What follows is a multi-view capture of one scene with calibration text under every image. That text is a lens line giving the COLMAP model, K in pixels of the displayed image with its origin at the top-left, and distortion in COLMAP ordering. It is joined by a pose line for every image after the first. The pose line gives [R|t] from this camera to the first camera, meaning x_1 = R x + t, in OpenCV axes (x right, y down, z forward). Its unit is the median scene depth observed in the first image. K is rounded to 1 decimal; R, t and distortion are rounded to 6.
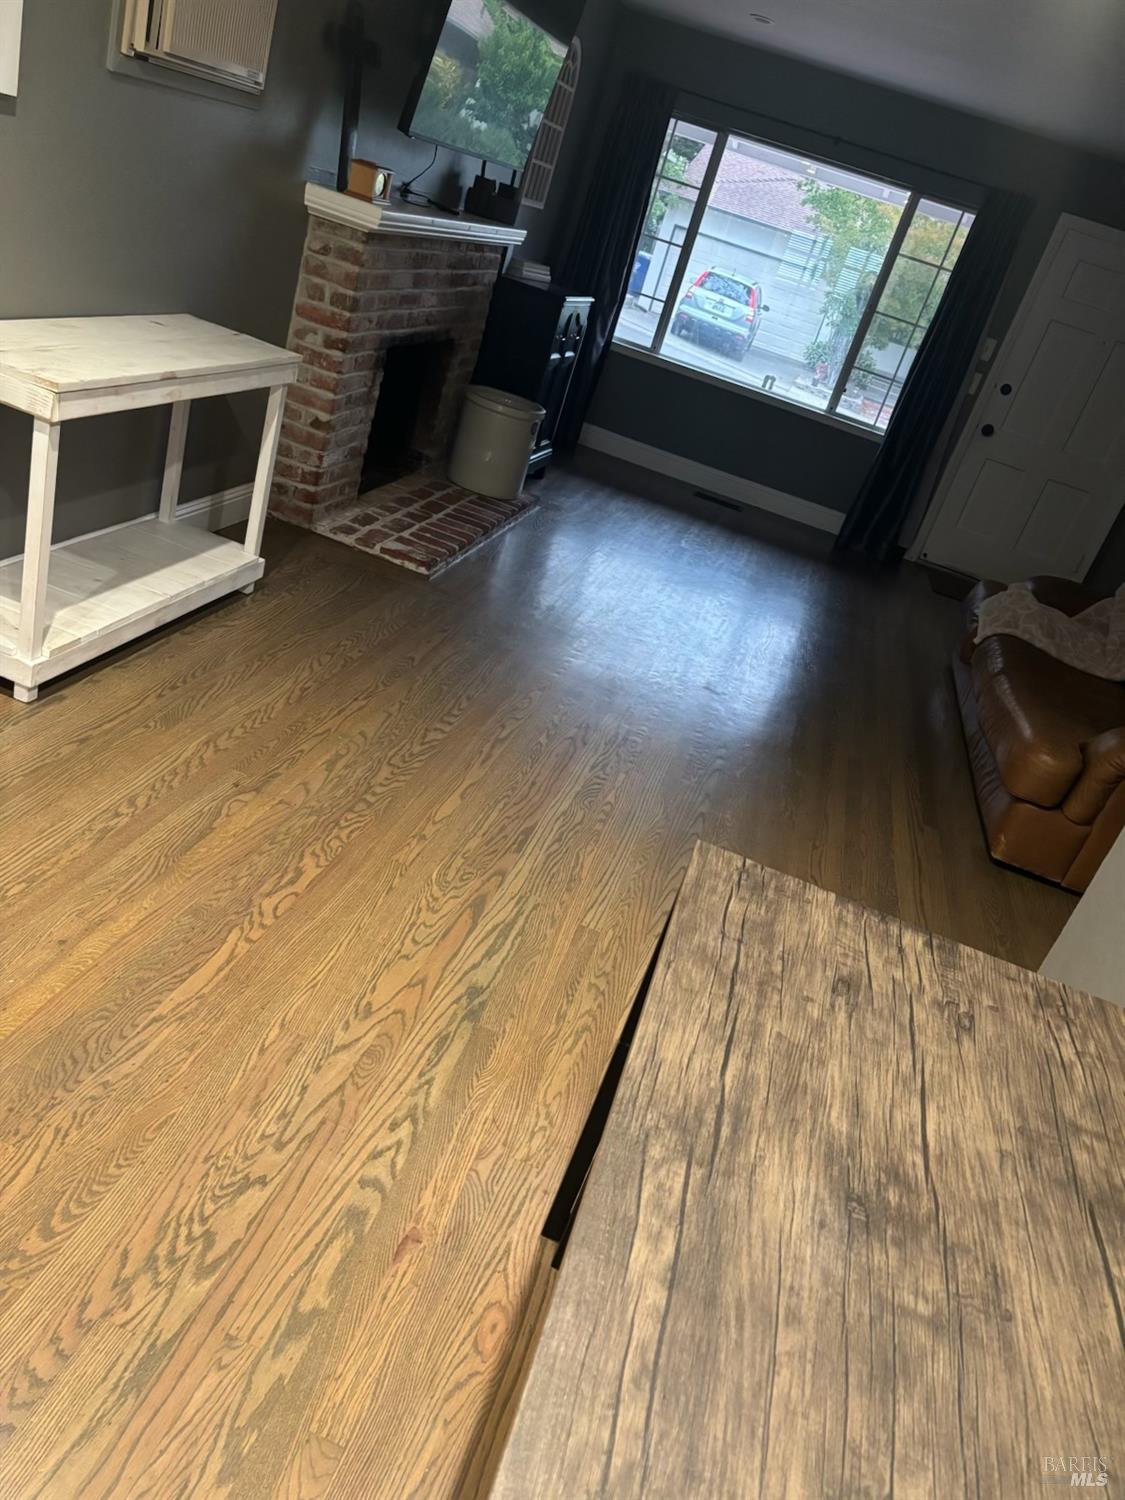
lens RADIAL K [[1117.7, 0, 562.5], [0, 1117.7, 750.0], [0, 0, 1]] dist [0.044646, -0.050432]
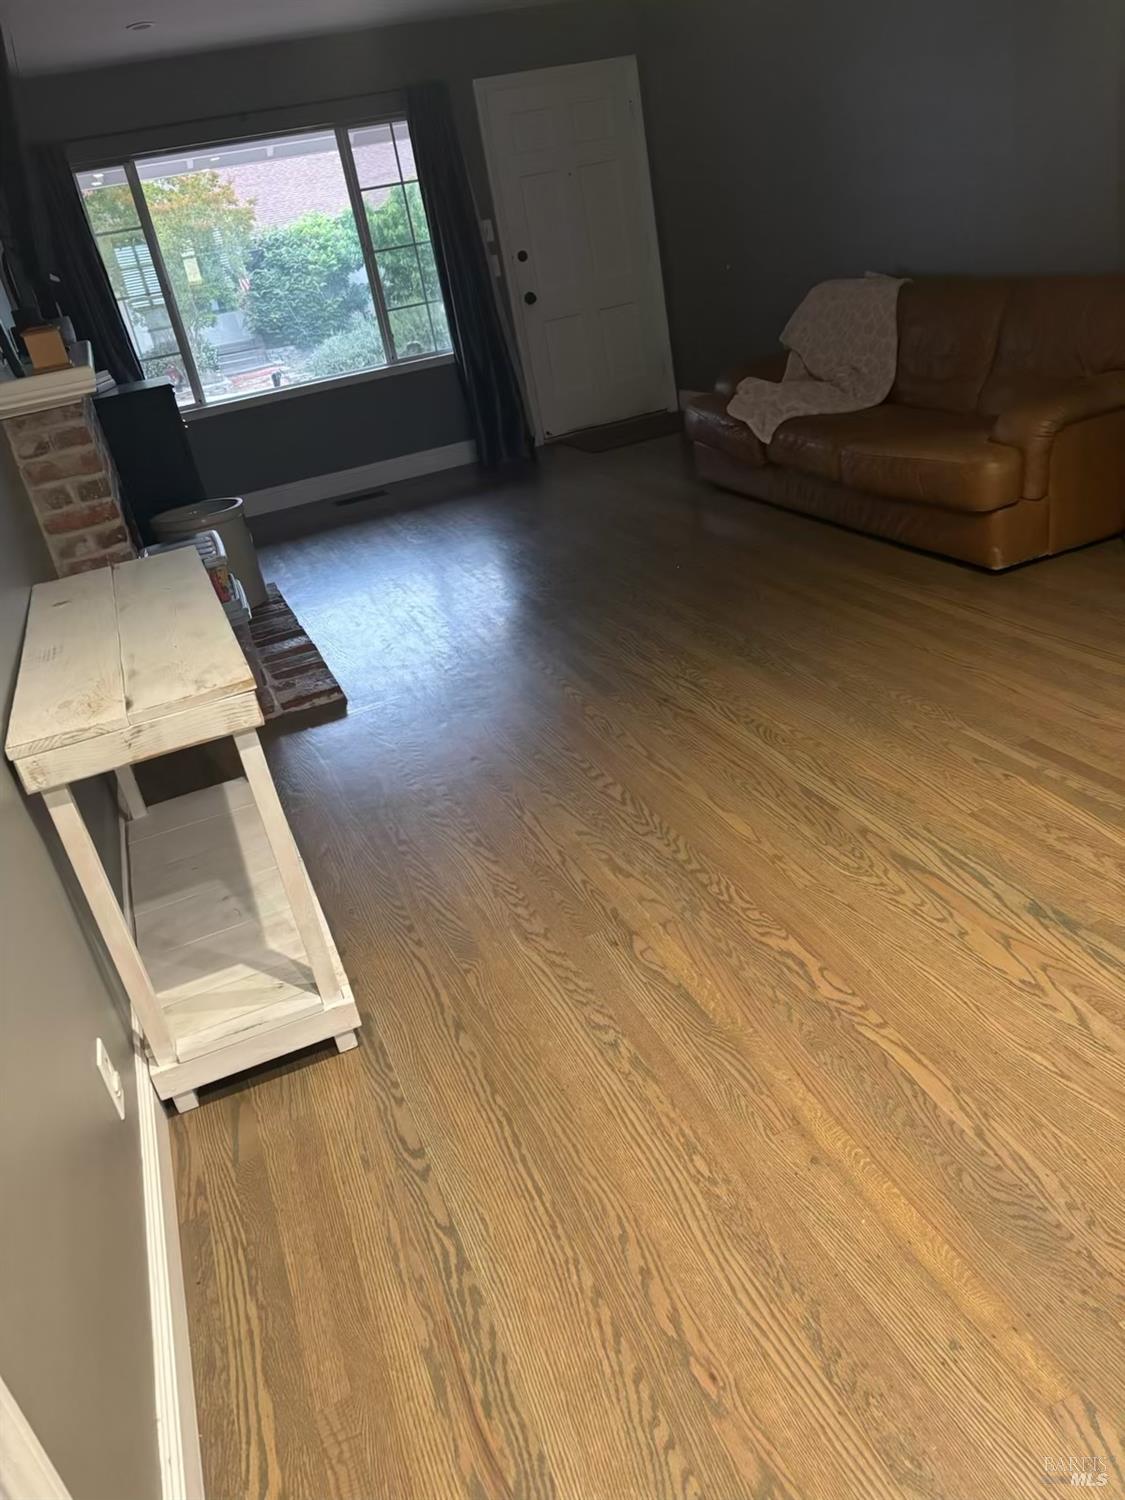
lens RADIAL K [[1117.7, 0, 562.5], [0, 1117.7, 750.0], [0, 0, 1]] dist [0.044646, -0.050432]
pose [[0.717957, -0.614048, 0.327846, -0.437710], [0.605371, 0.783289, 0.141366, -0.201375], [-0.343604, 0.096973, 0.934095, 0.156559]]
